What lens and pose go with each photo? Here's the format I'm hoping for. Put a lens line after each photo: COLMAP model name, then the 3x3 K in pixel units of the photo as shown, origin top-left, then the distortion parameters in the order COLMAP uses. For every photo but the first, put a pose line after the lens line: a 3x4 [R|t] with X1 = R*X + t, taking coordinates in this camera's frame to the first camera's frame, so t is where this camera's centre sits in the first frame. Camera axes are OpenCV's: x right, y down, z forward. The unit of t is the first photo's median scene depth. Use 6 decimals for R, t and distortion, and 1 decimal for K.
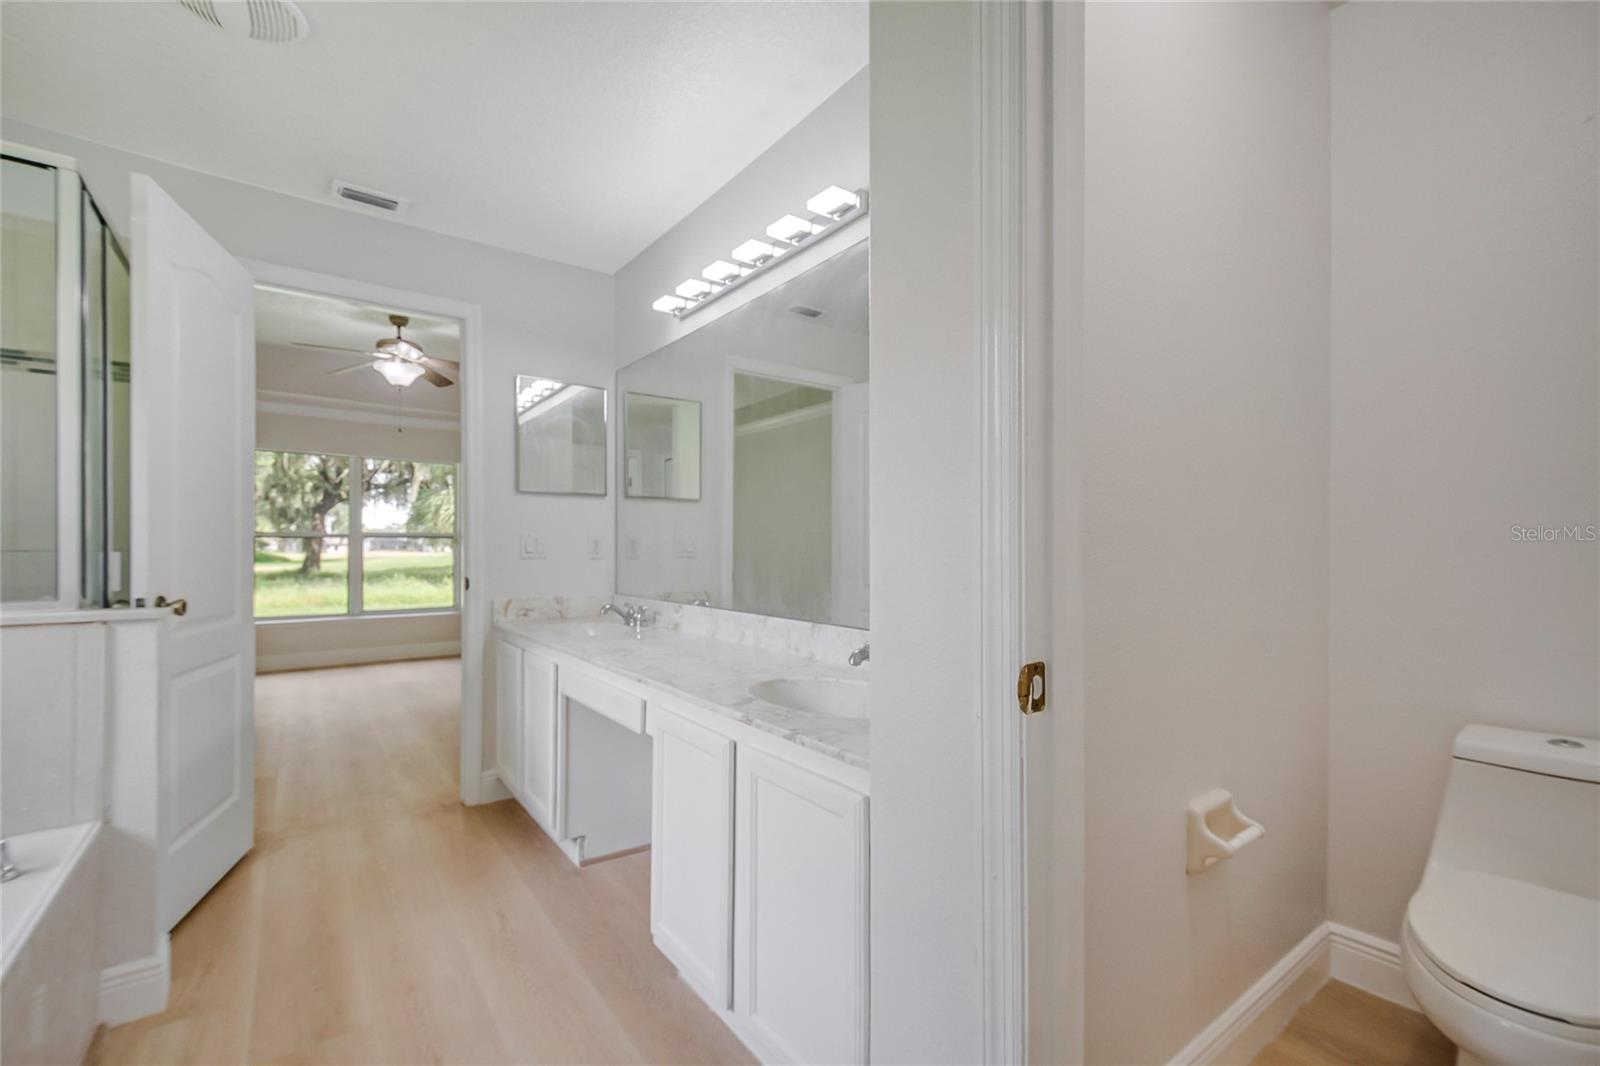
lens RADIAL K [[697.9, 0, 812.4], [0, 697.9, 541.3], [0, 0, 1]] dist [-0.027912, -0.000539]
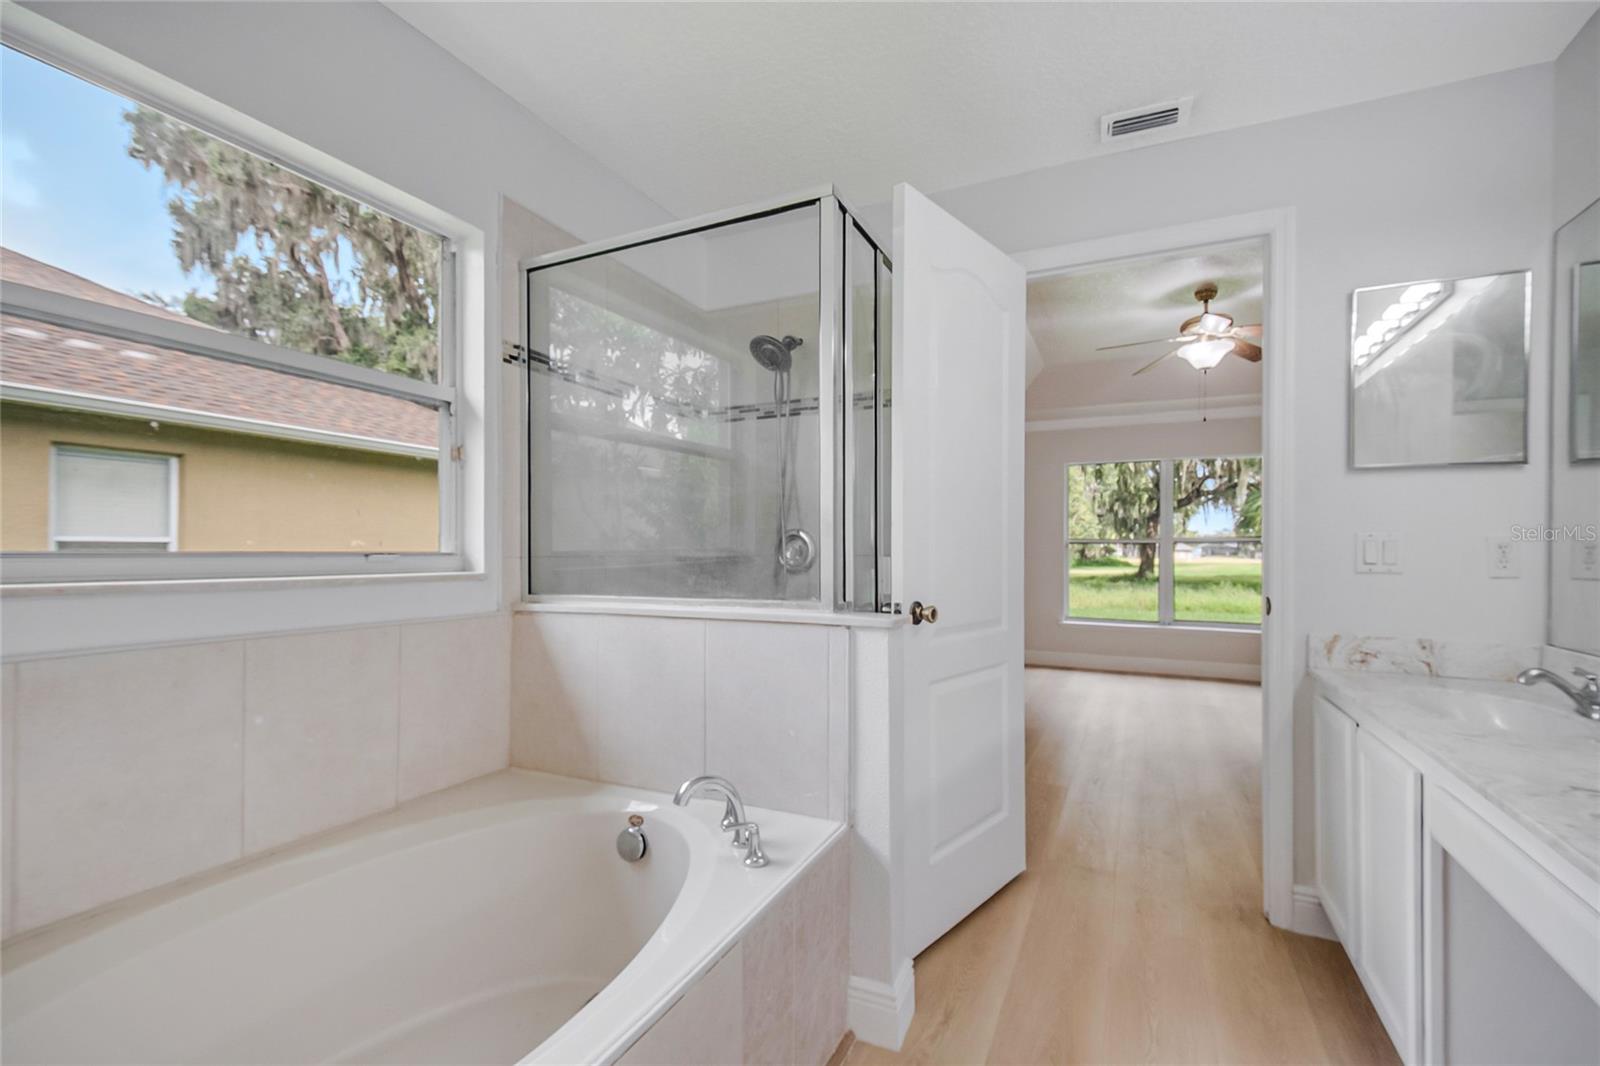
lens RADIAL K [[637.6, 0, 882.3], [0, 637.6, 541.2], [0, 0, 1]] dist [0.077686, -0.042492]
pose [[0.490869, -0.013964, -0.871121, -0.045104], [0.004764, 0.999900, -0.013343, 0.001181], [0.871220, 0.002400, 0.490887, 0.137630]]
